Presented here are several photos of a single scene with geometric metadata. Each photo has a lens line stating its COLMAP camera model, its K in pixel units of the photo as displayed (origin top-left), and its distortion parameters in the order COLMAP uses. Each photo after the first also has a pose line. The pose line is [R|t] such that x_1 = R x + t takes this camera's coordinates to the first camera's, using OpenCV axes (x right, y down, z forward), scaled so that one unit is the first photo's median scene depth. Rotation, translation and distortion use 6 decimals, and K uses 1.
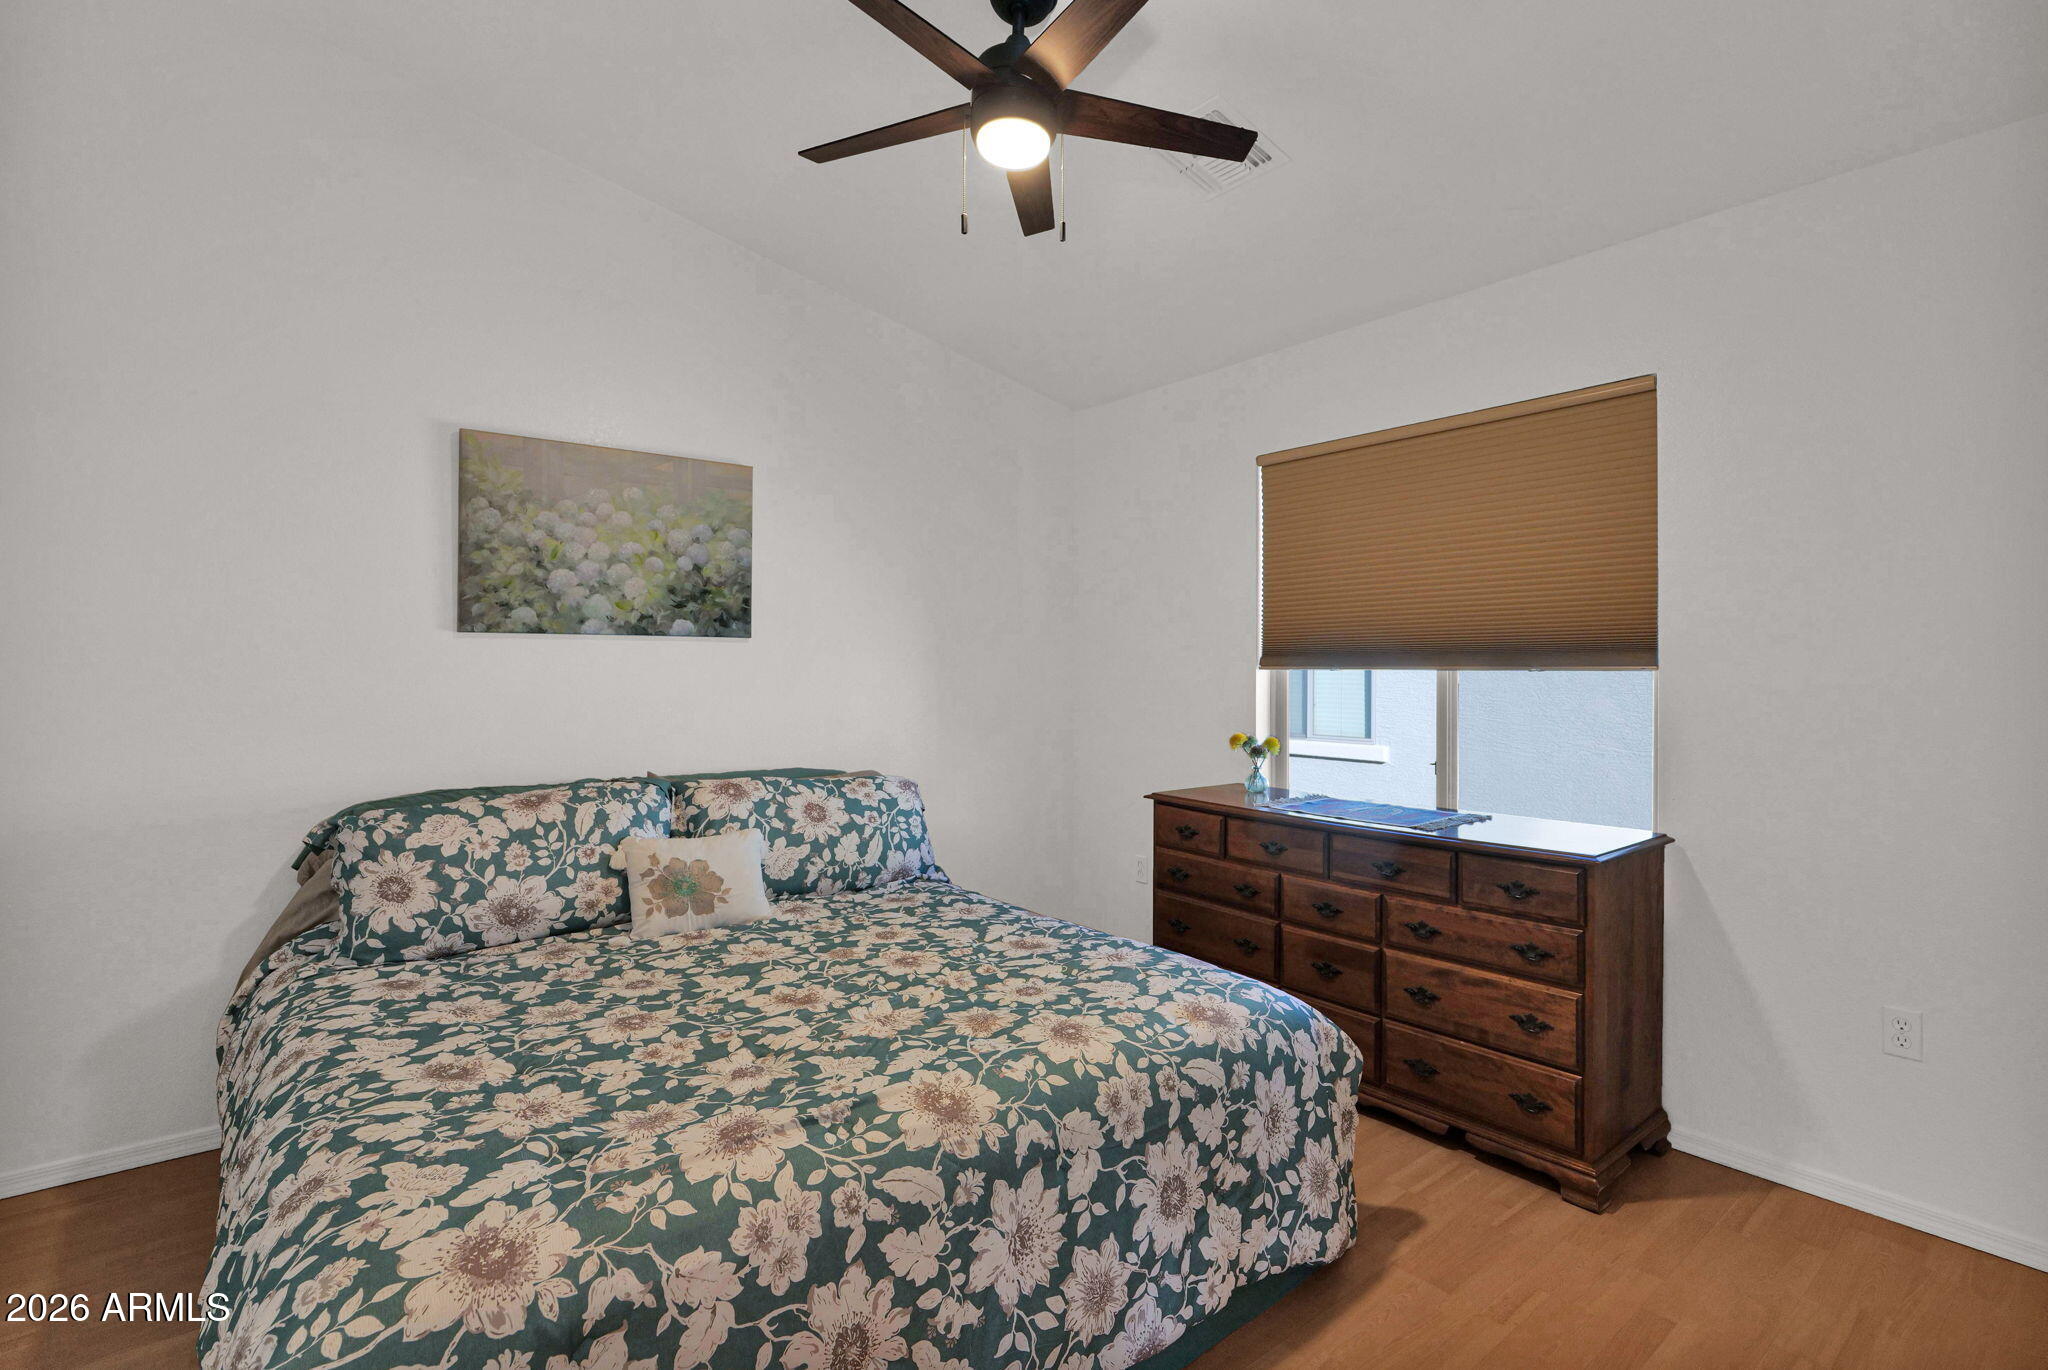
lens RADIAL K [[971.5, 0, 1037.1], [0, 971.5, 667.0], [0, 0, 1]] dist [-0.004372, -0.000417]
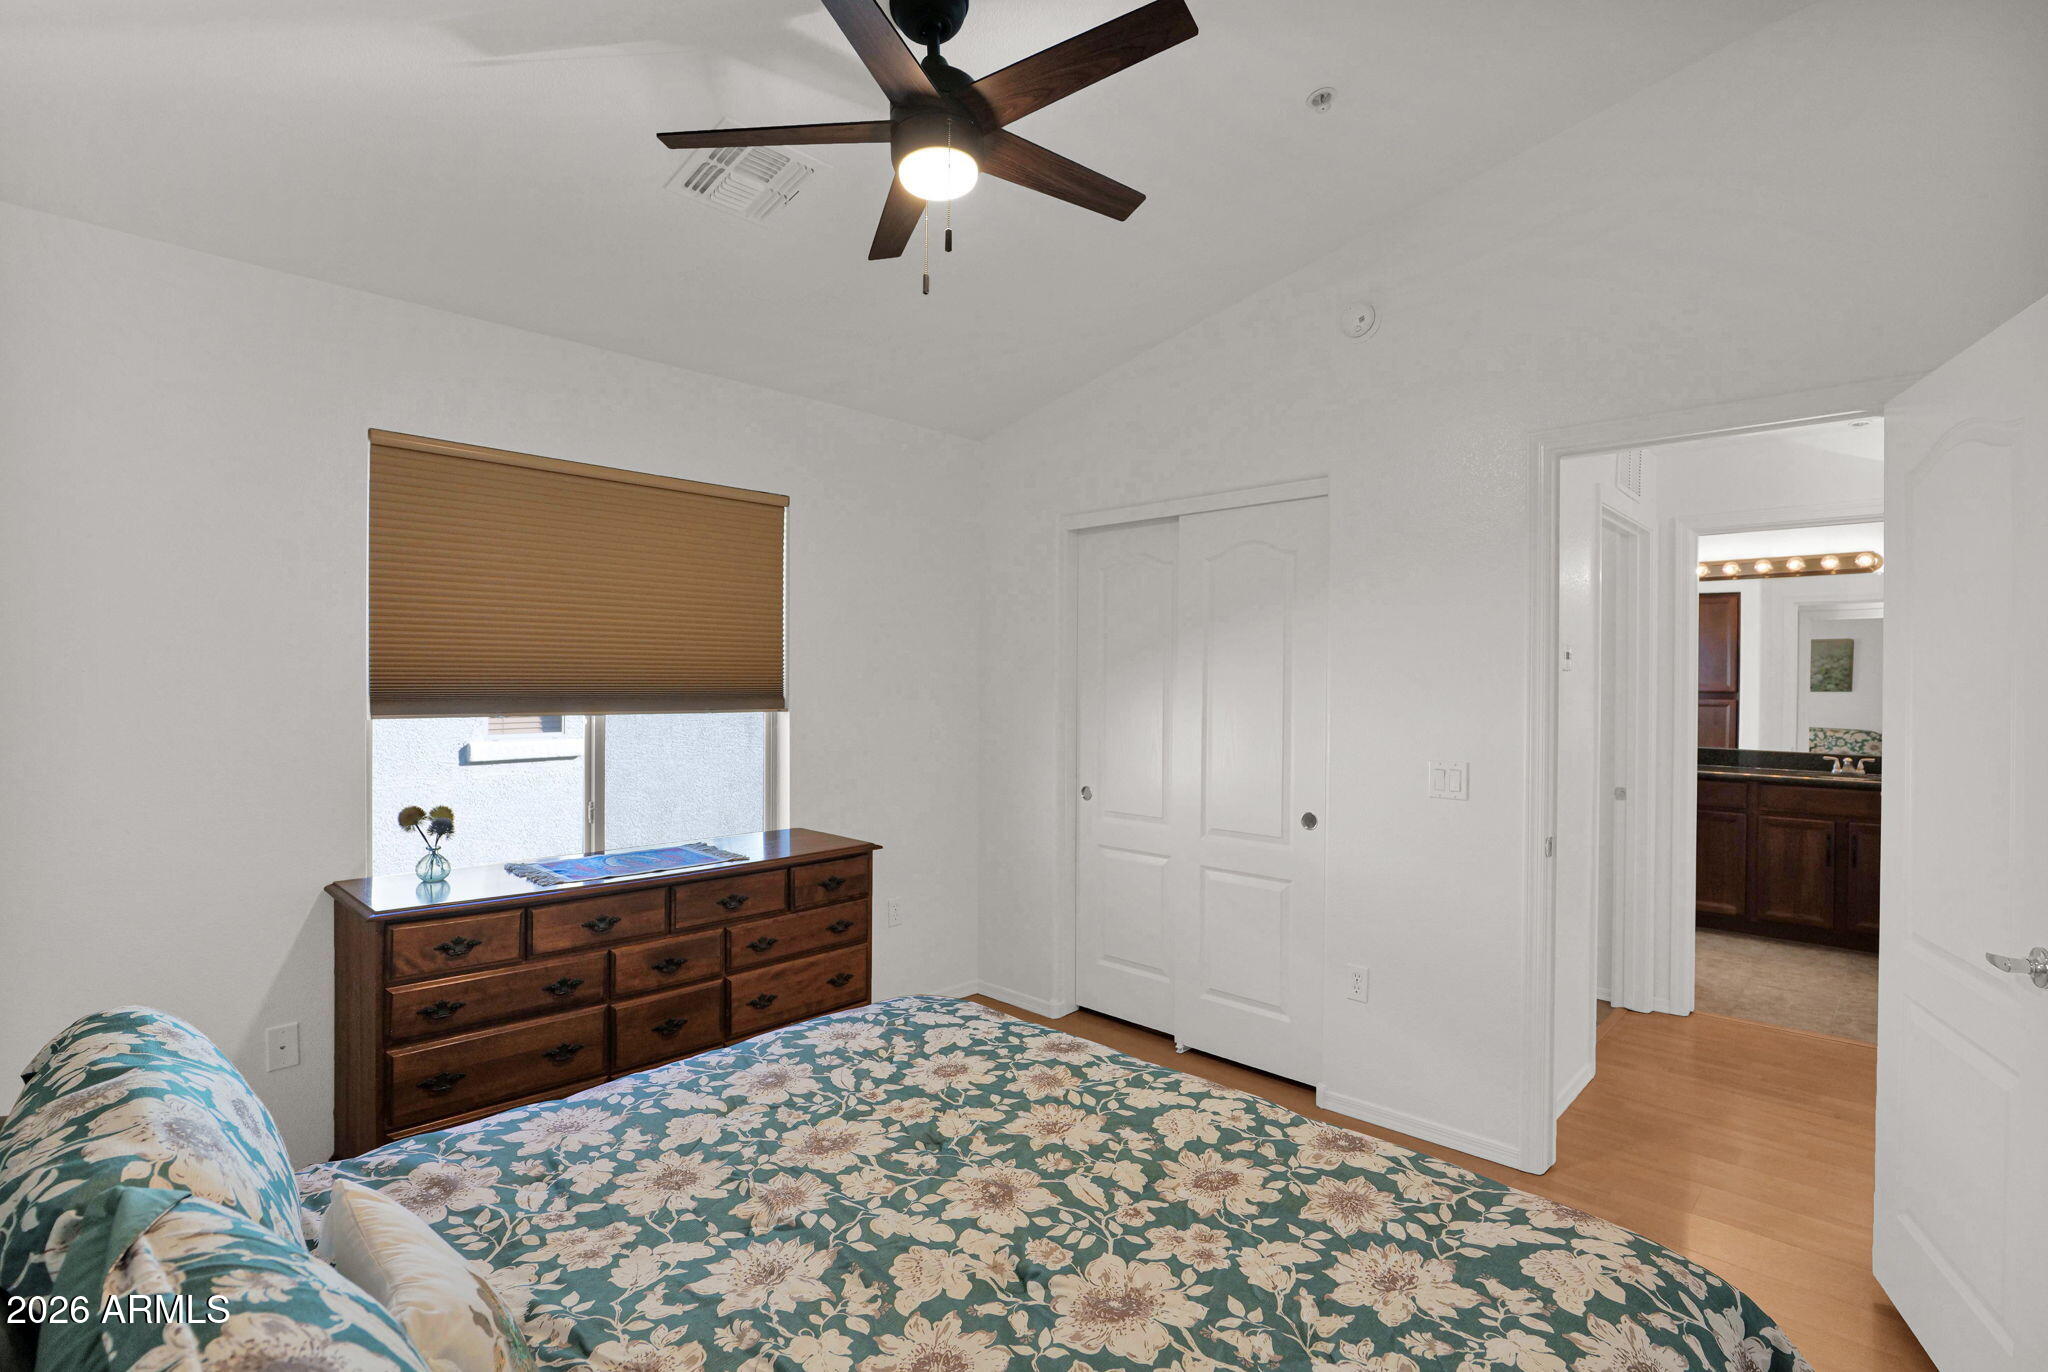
lens RADIAL K [[953.7, 0, 1026.8], [0, 953.7, 690.0], [0, 0, 1]] dist [-0.002952, 0.000284]
pose [[-0.135132, -0.005769, 0.990811, -0.978618], [-0.011739, 0.999922, 0.004221, -0.051601], [-0.990758, -0.011061, -0.135189, 1.077030]]
